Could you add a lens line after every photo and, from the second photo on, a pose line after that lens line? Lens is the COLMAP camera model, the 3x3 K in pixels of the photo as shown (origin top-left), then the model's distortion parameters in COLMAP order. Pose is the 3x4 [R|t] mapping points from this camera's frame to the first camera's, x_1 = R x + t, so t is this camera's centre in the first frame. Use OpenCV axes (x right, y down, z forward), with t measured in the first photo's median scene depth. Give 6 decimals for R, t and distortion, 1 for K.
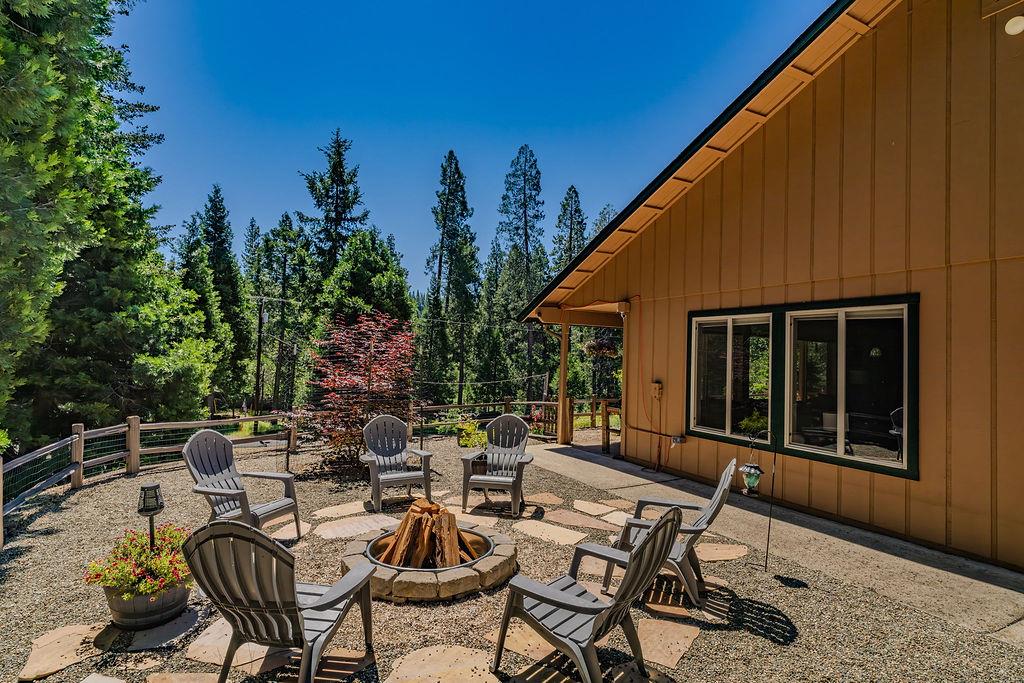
lens RADIAL K [[519.3, 0, 512.0], [0, 519.3, 341.5], [0, 0, 1]] dist [-0.000354, 0.000032]
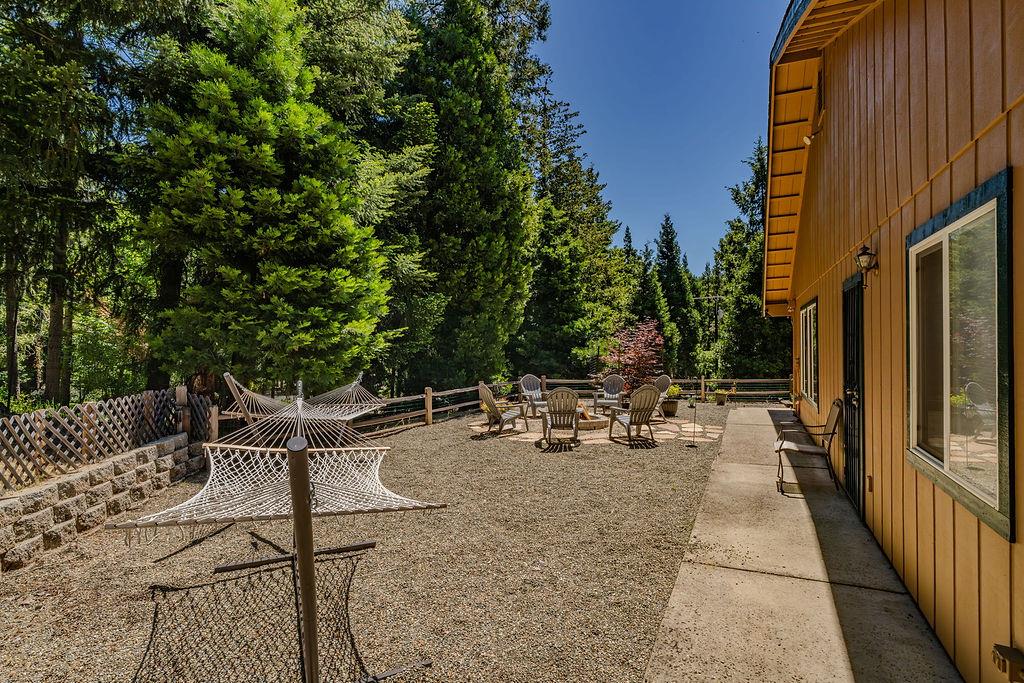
lens RADIAL K [[519.3, 0, 512.0], [0, 519.3, 341.5], [0, 0, 1]] dist [-0.000354, 0.000032]
pose [[0.611921, -0.034001, -0.790188, 0.231661], [0.047693, 0.998844, -0.006046, 0.001046], [0.789480, -0.033987, 0.612835, -0.112483]]
